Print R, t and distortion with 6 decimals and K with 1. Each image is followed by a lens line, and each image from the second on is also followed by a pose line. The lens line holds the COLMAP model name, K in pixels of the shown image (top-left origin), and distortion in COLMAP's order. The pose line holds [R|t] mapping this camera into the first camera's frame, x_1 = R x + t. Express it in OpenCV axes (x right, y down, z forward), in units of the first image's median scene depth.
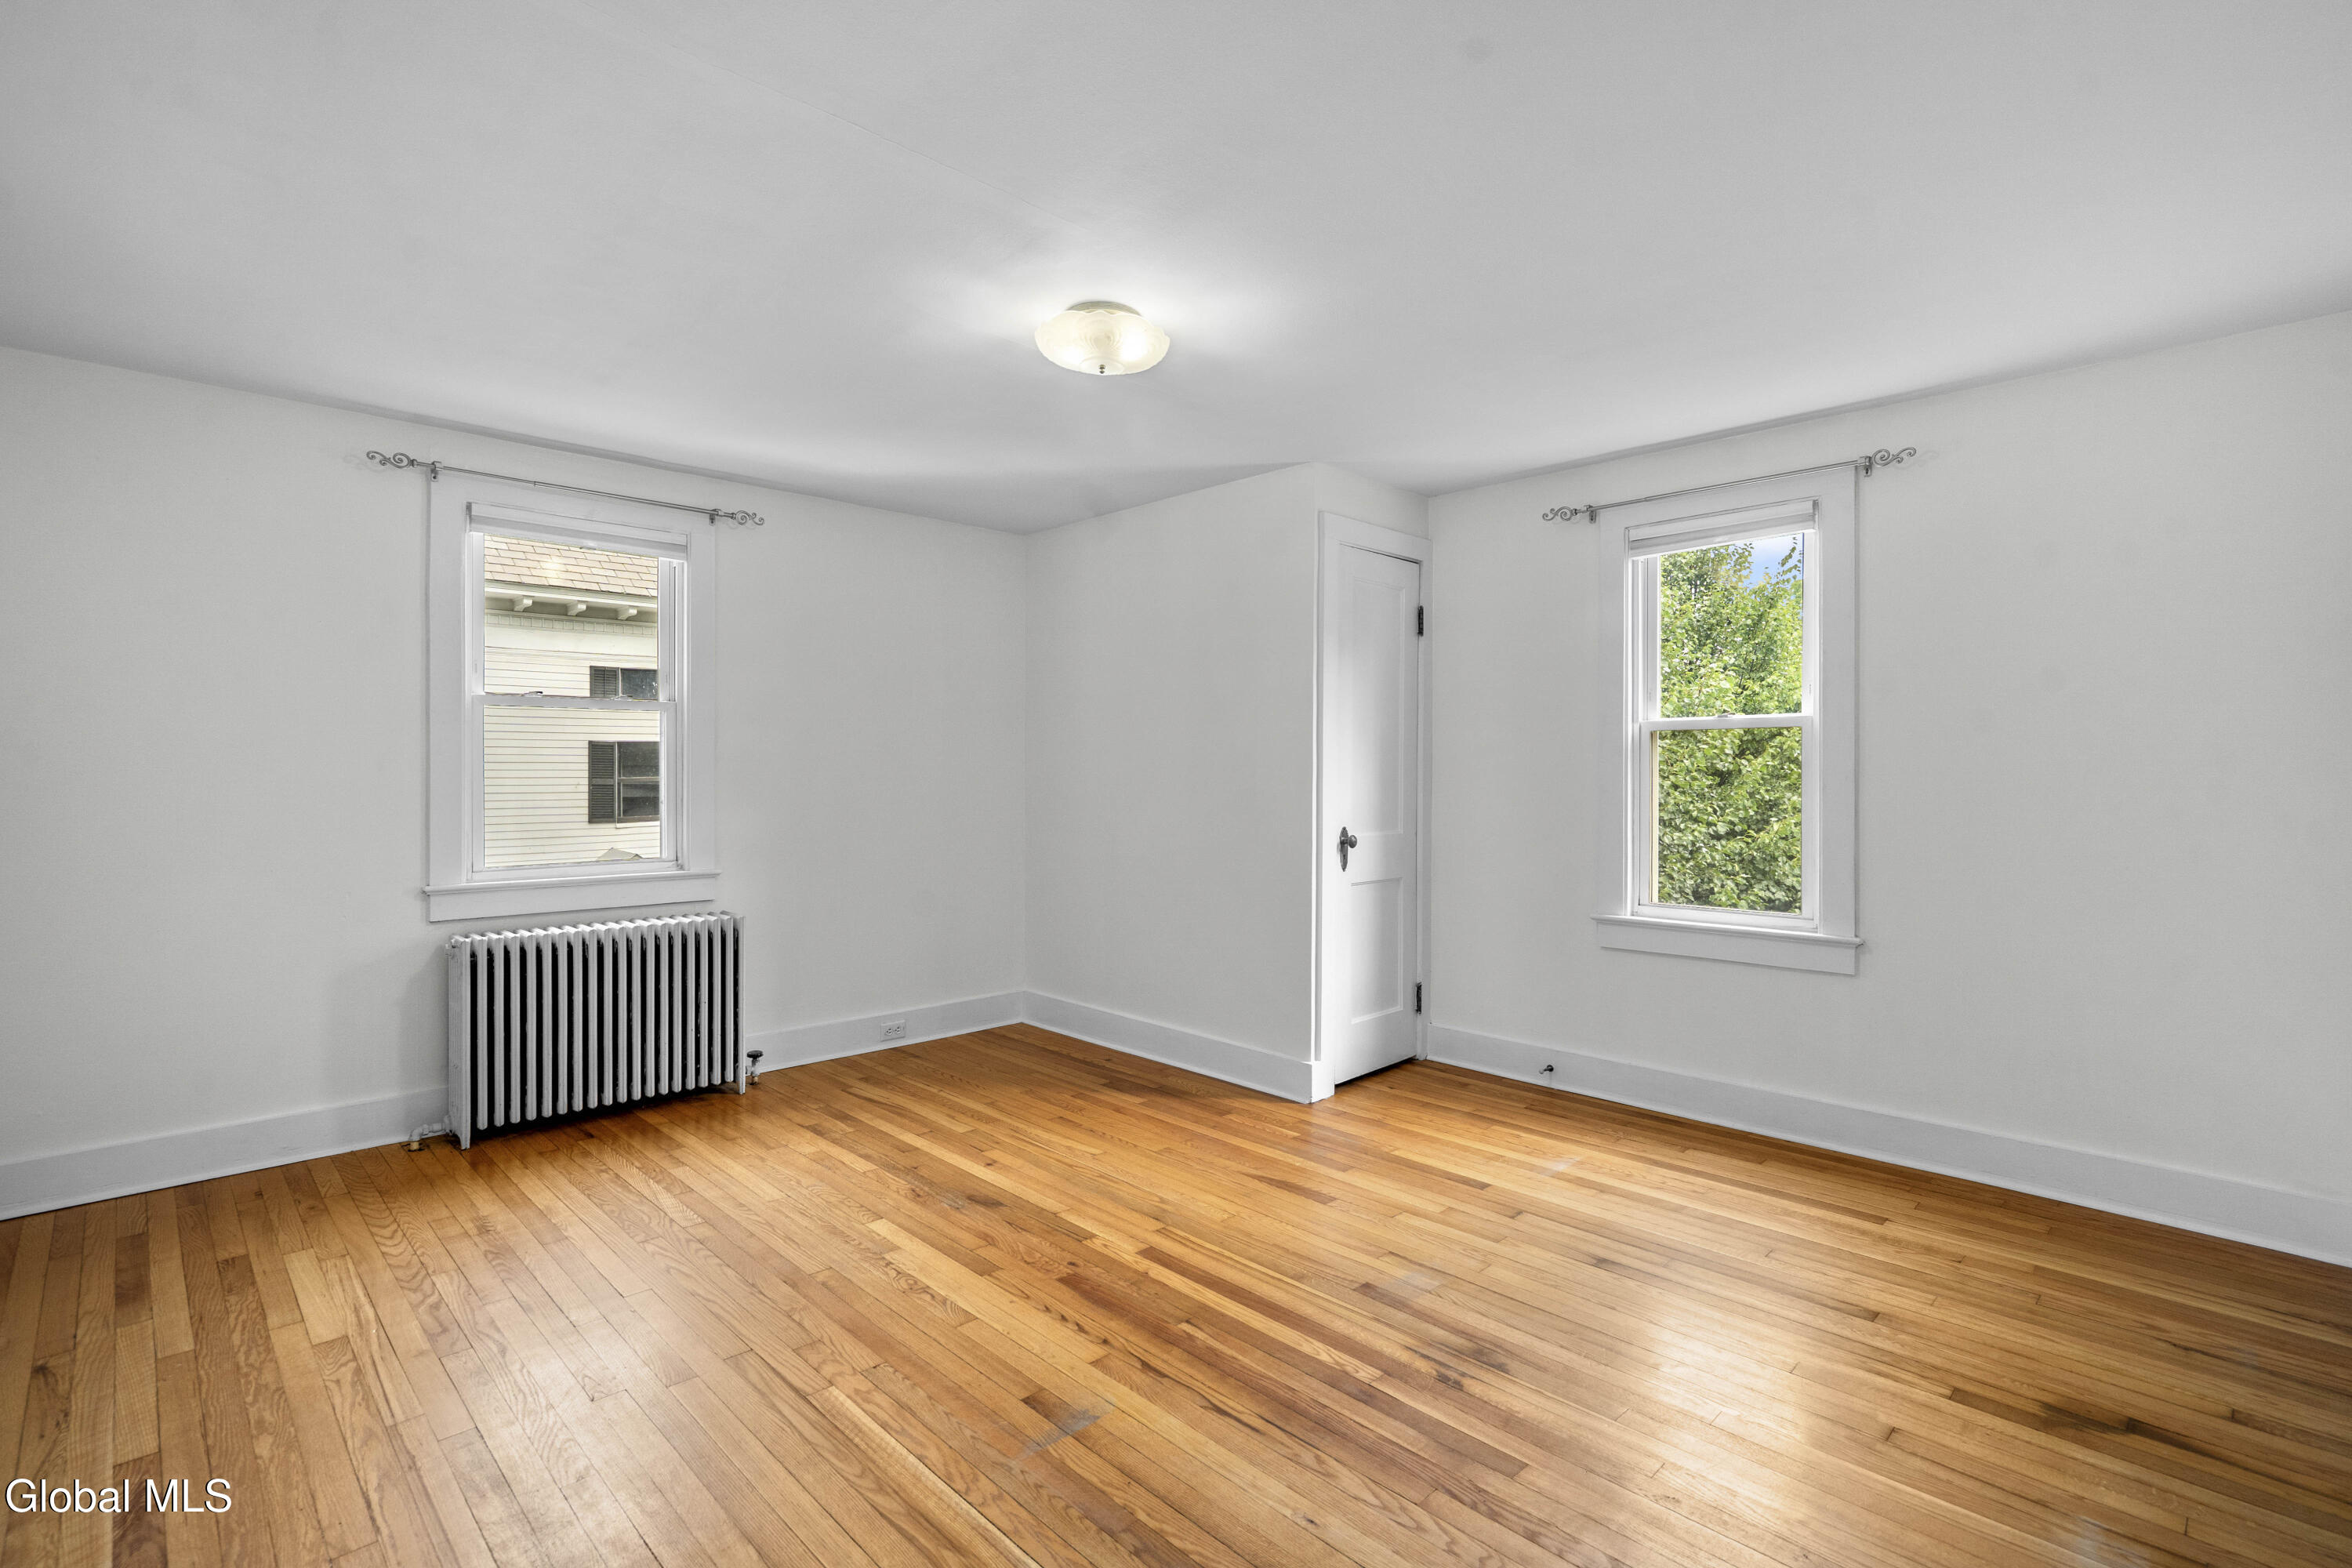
lens RADIAL K [[1075.1, 0, 1160.6], [0, 1075.1, 779.5], [0, 0, 1]] dist [-0.000207, 0.000867]
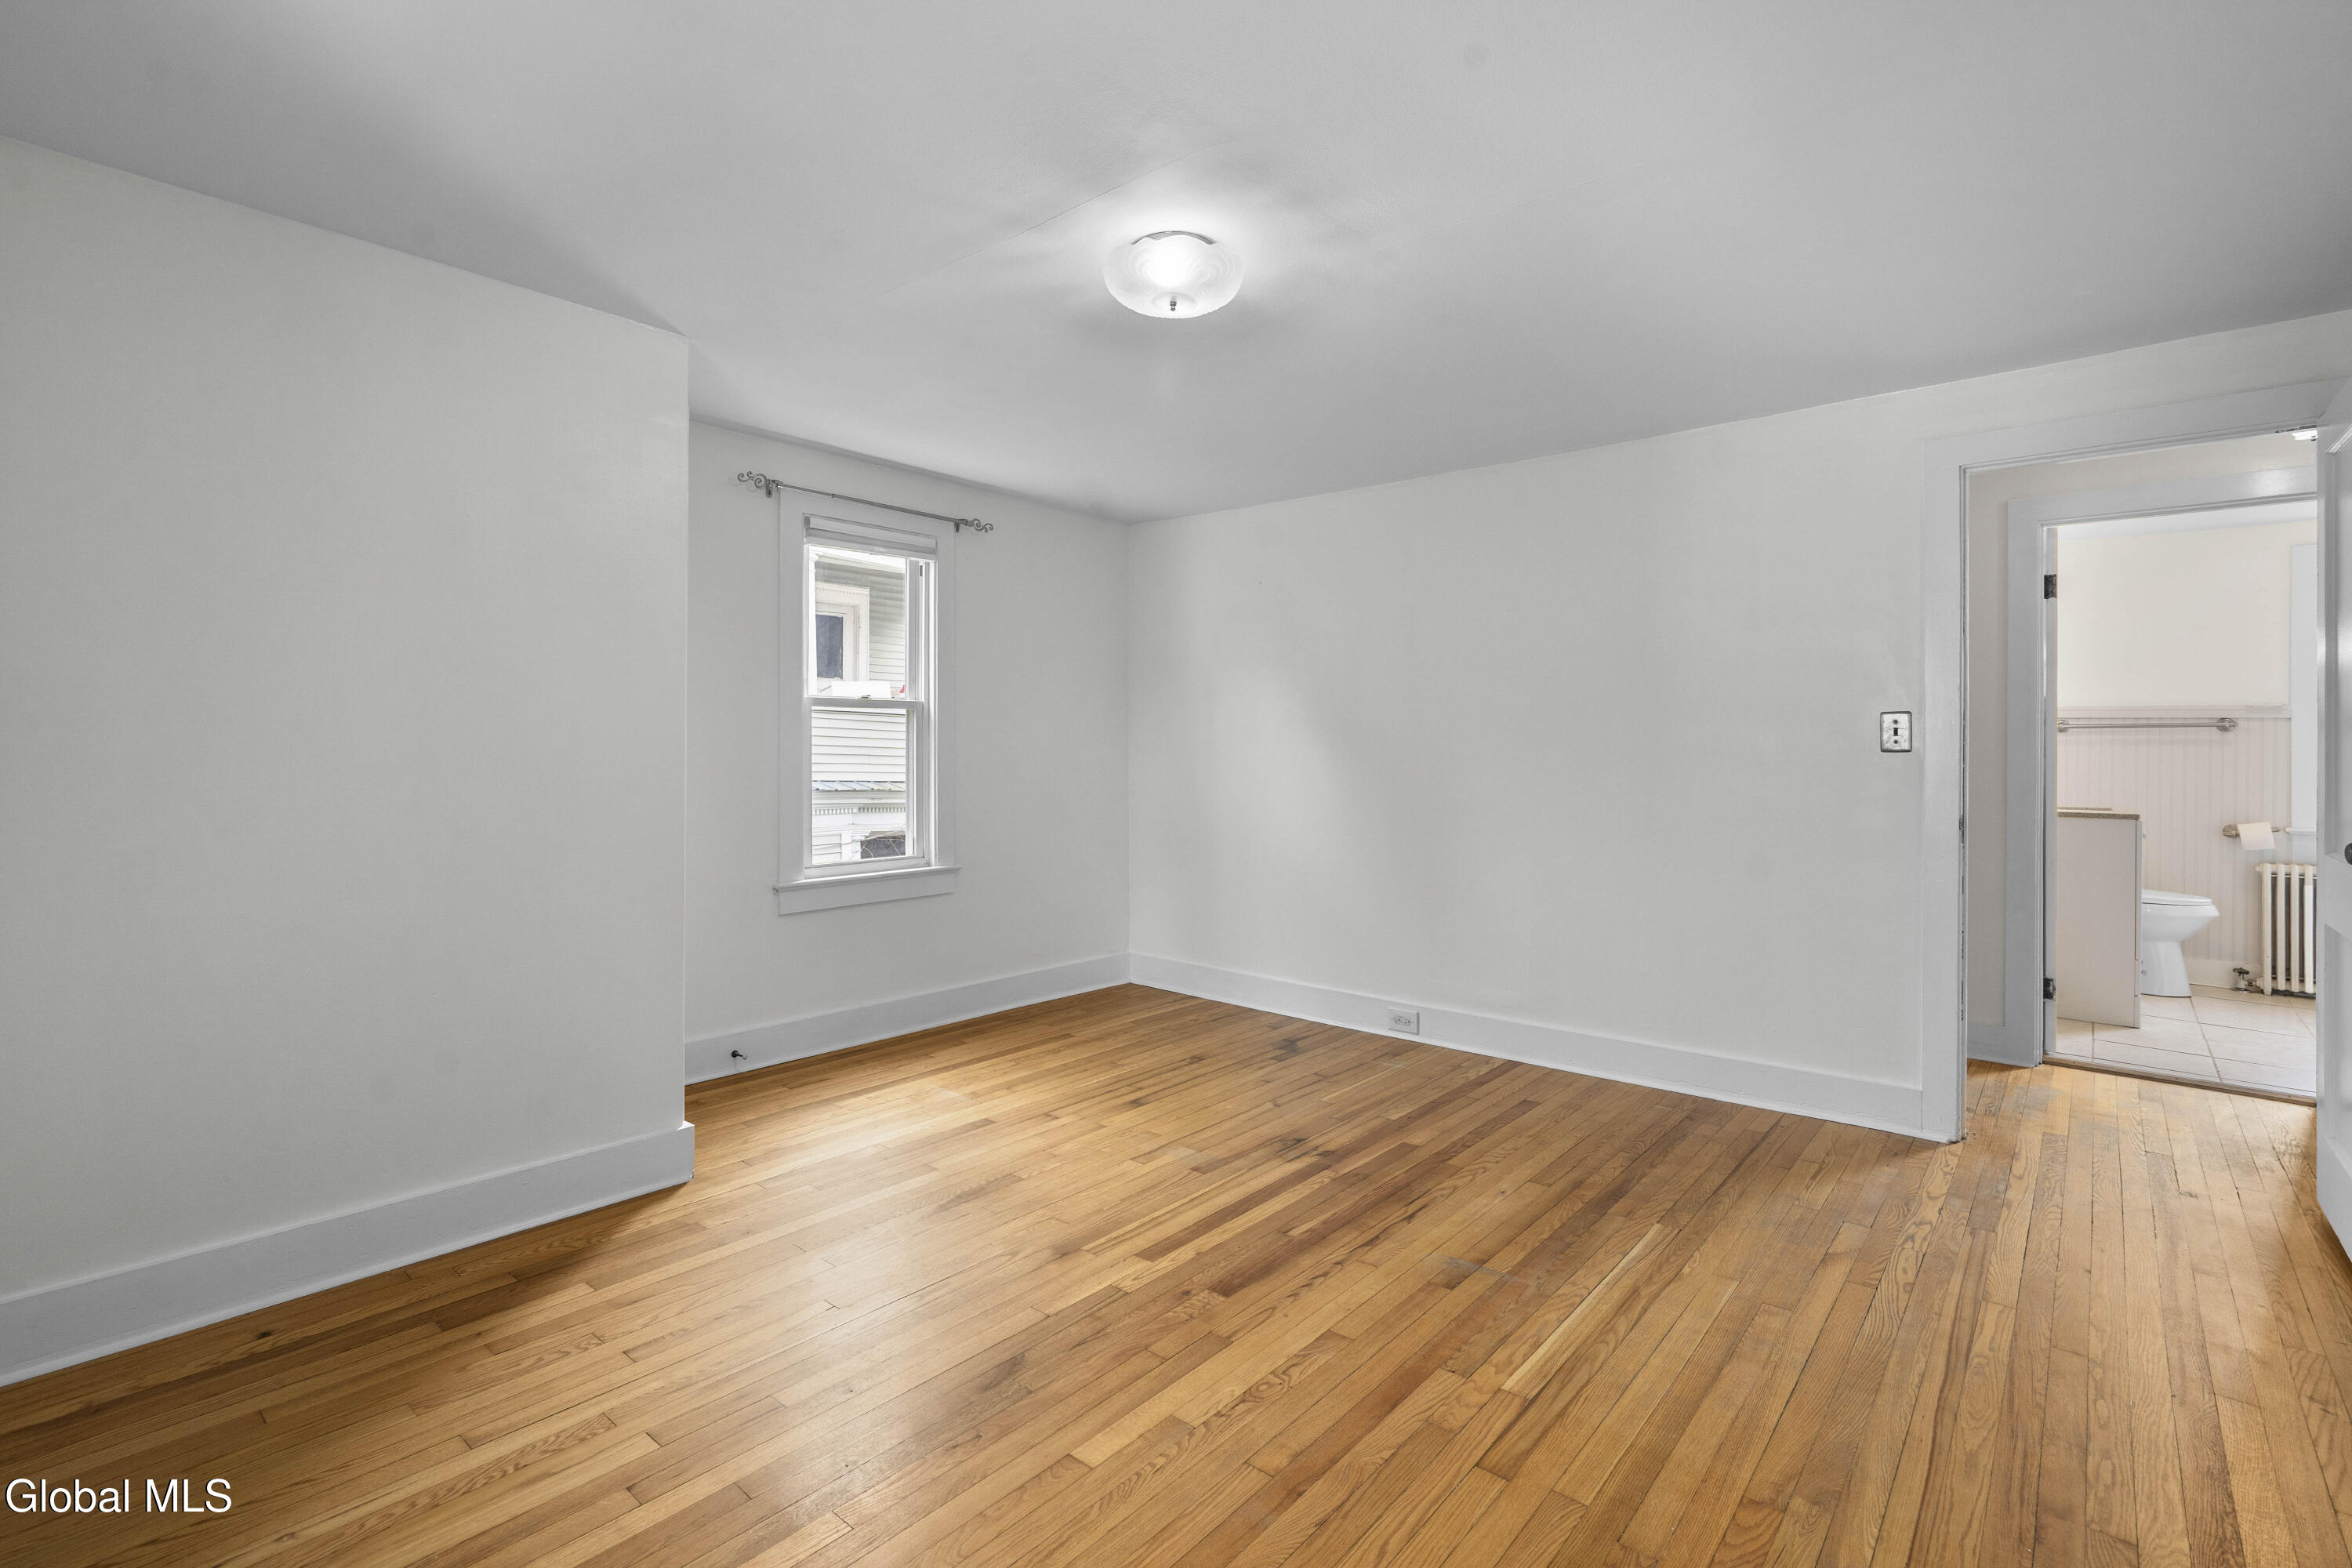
lens RADIAL K [[1075.1, 0, 1177.3], [0, 1075.1, 744.7], [0, 0, 1]] dist [-0.000207, 0.000867]
pose [[-0.093150, 0.001631, 0.995651, -0.965573], [0.000577, 0.999999, -0.001584, -0.006233], [-0.995652, 0.000427, -0.093151, 1.078059]]
